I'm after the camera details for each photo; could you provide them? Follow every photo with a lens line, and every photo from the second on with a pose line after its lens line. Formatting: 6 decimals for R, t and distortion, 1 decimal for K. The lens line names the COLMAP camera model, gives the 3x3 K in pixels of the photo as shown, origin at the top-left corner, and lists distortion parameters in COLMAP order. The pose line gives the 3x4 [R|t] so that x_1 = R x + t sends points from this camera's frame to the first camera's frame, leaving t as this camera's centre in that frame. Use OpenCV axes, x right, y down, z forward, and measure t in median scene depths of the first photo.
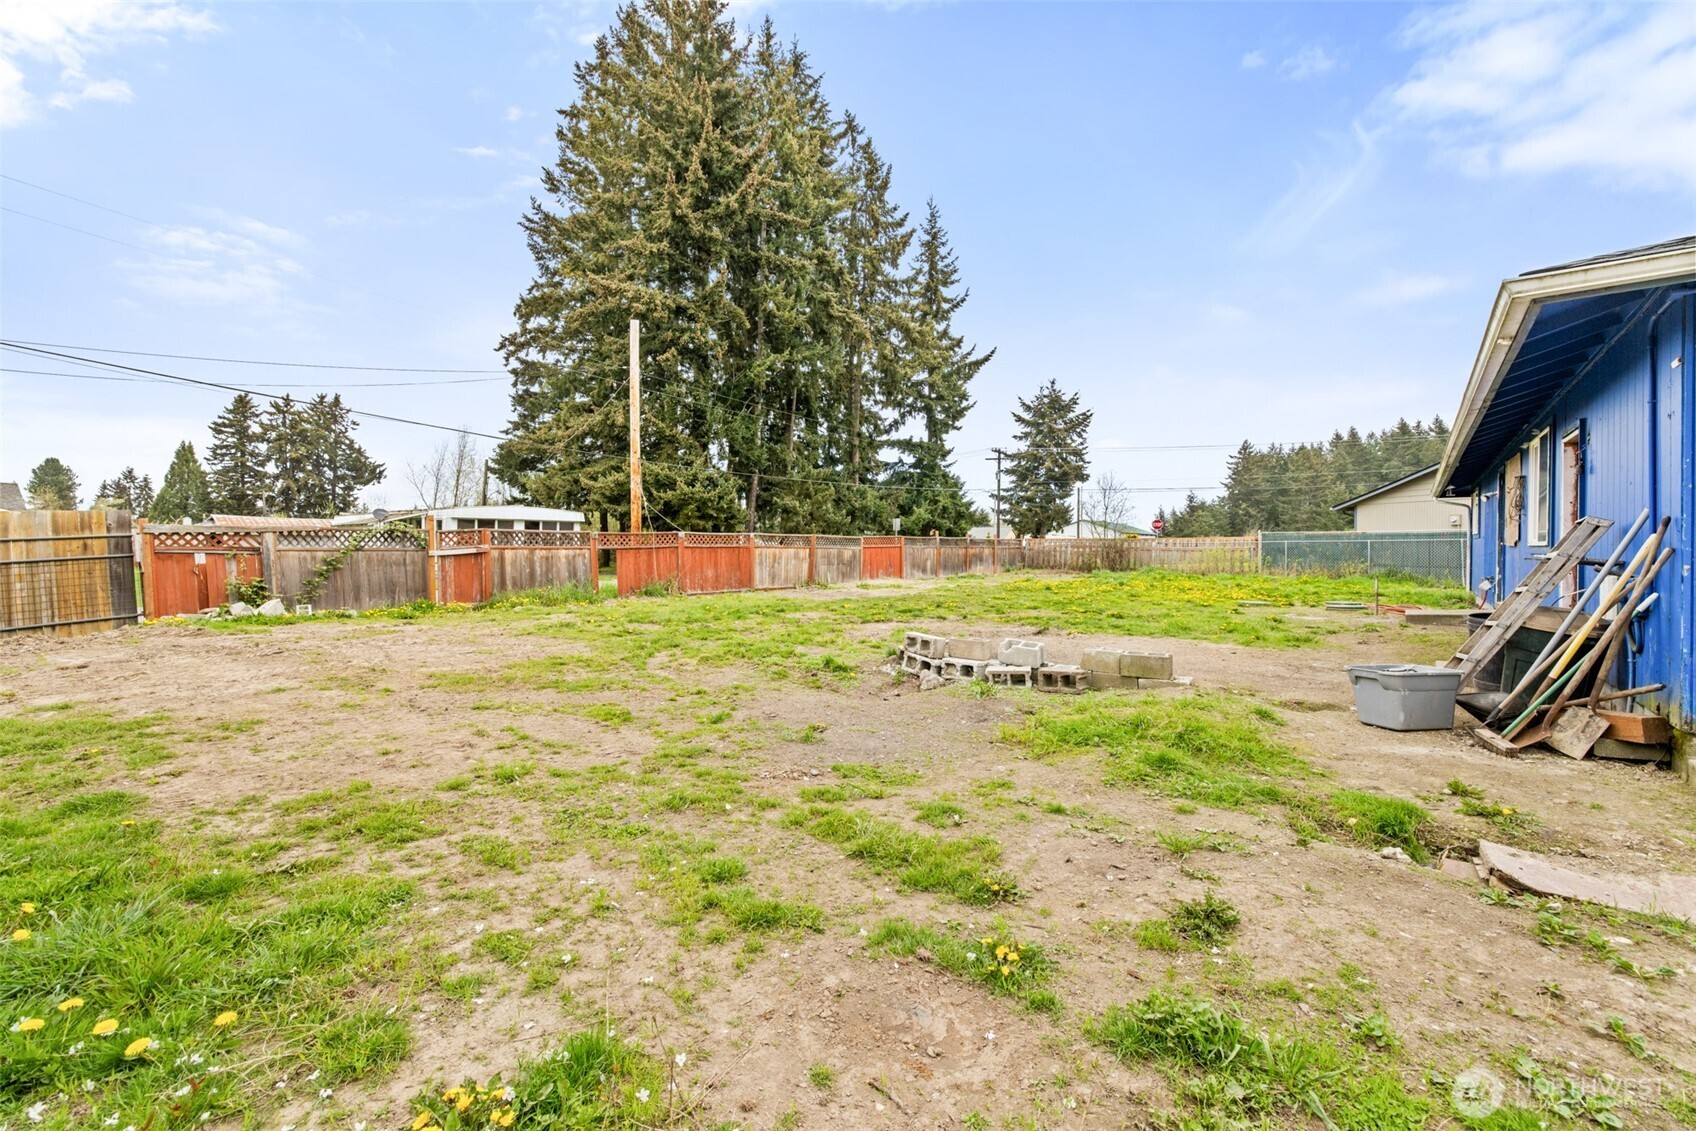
lens RADIAL K [[715.4, 0, 845.5], [0, 715.4, 552.4], [0, 0, 1]] dist [0.001548, 0.000084]
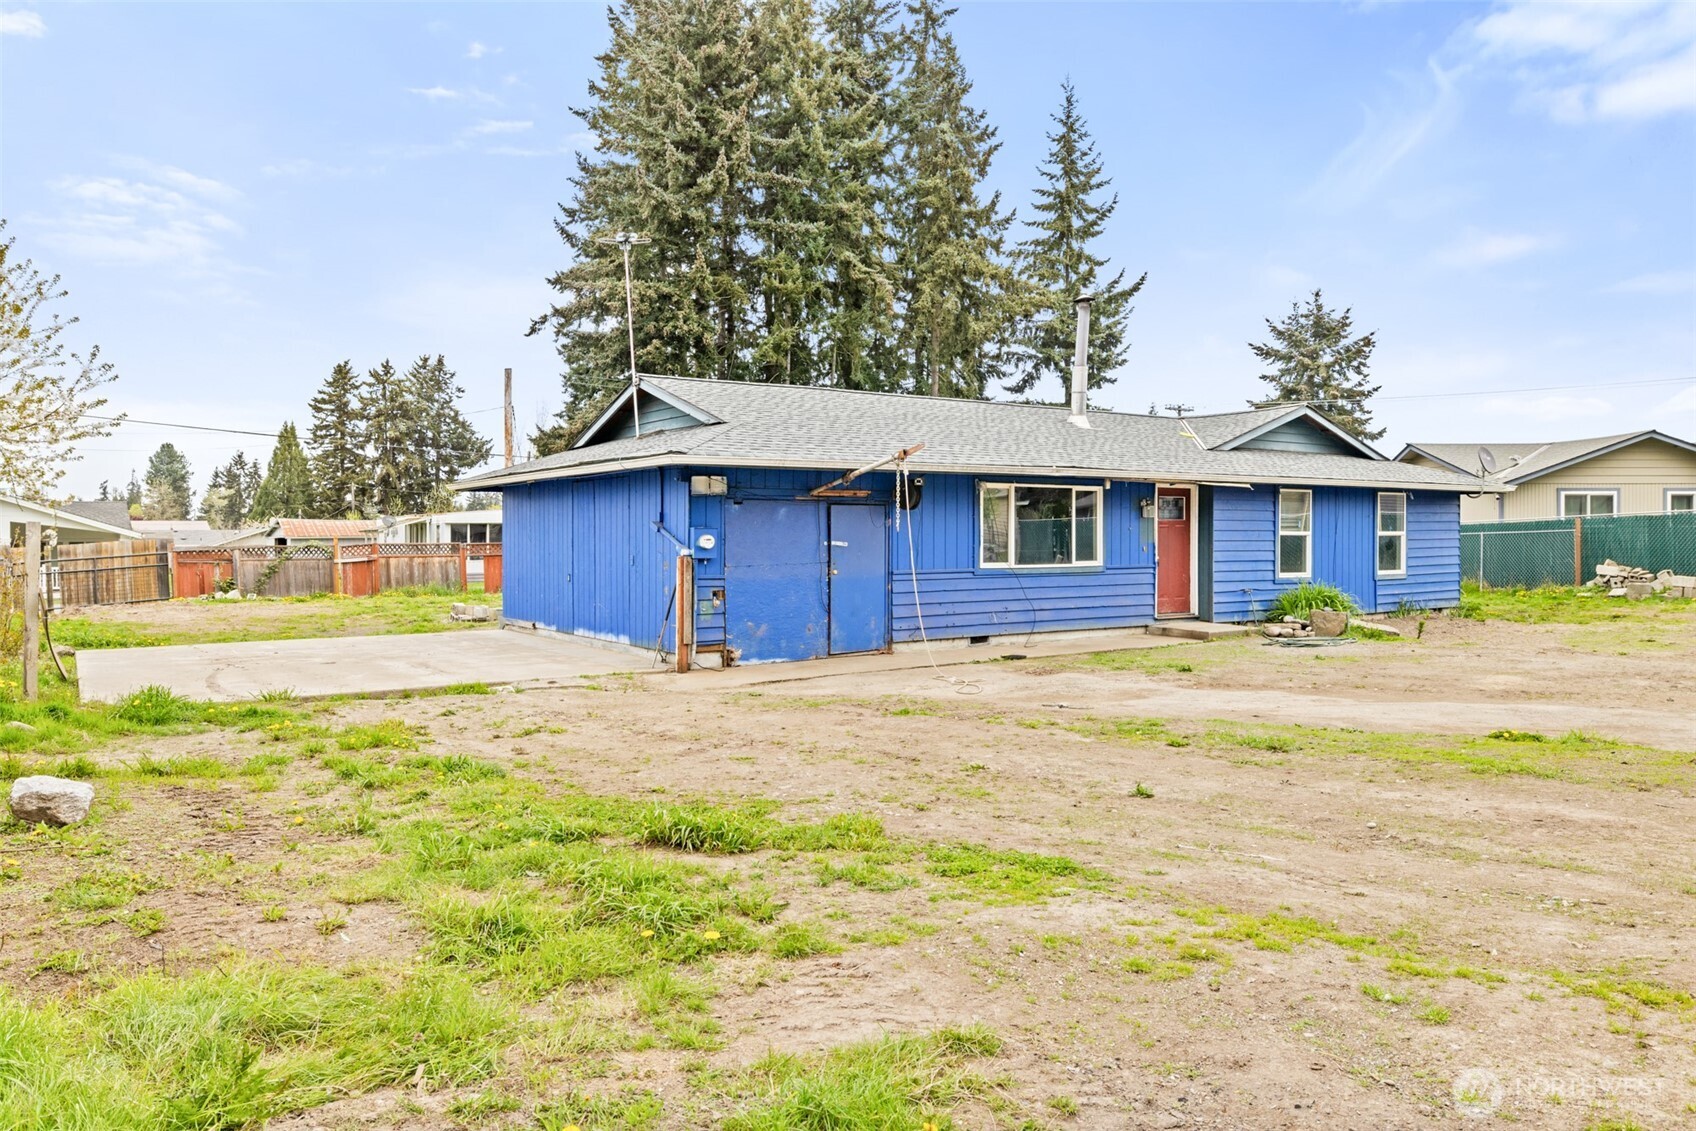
lens RADIAL K [[1167.1, 0, 856.1], [0, 1167.1, 529.9], [0, 0, 1]] dist [-0.002552, 0.001129]
pose [[0.953646, -0.011789, -0.300700, 0.265649], [0.007527, 0.999854, -0.015326, -0.004190], [0.300837, 0.012352, 0.953596, -0.220043]]
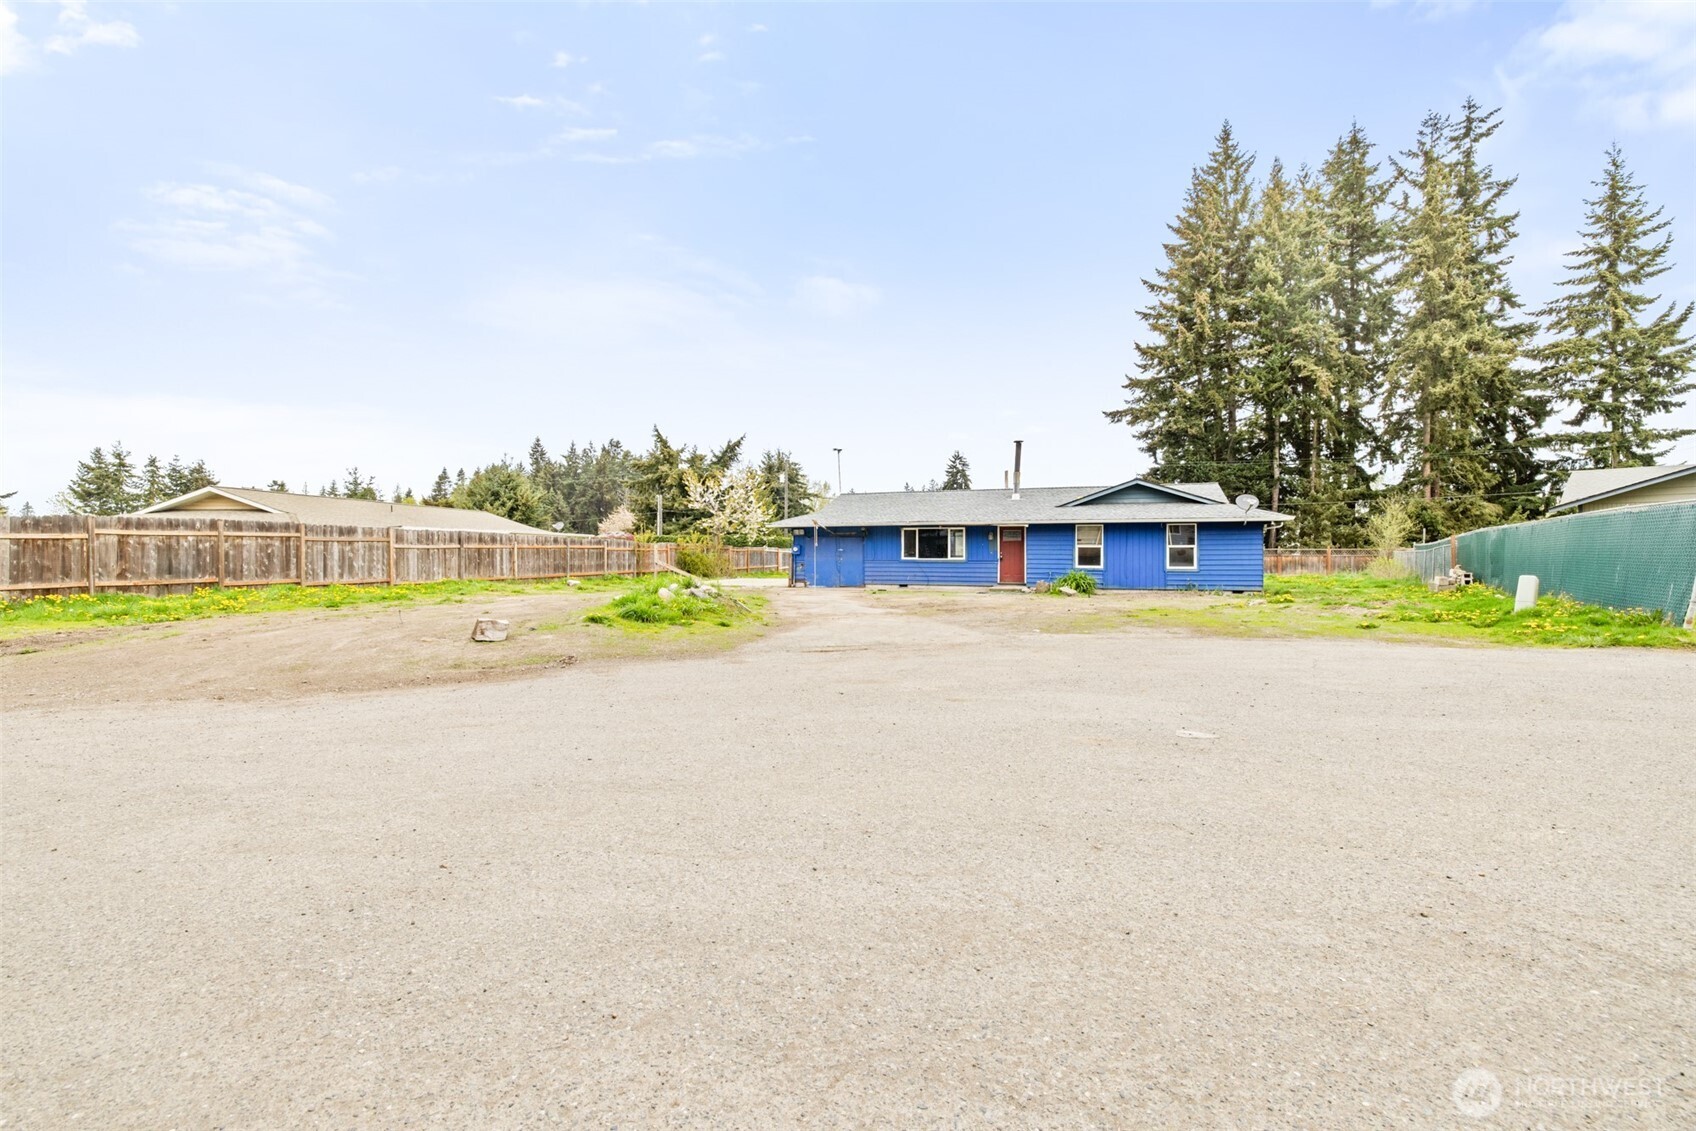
lens RADIAL K [[742.0, 0, 843.7], [0, 742.0, 553.4], [0, 0, 1]] dist [0.001161, 0.000008]
pose [[0.321038, -0.002733, -0.947062, 0.643735], [-0.004867, 0.999978, -0.004536, -0.000732], [0.947054, 0.006065, 0.321017, -0.138170]]
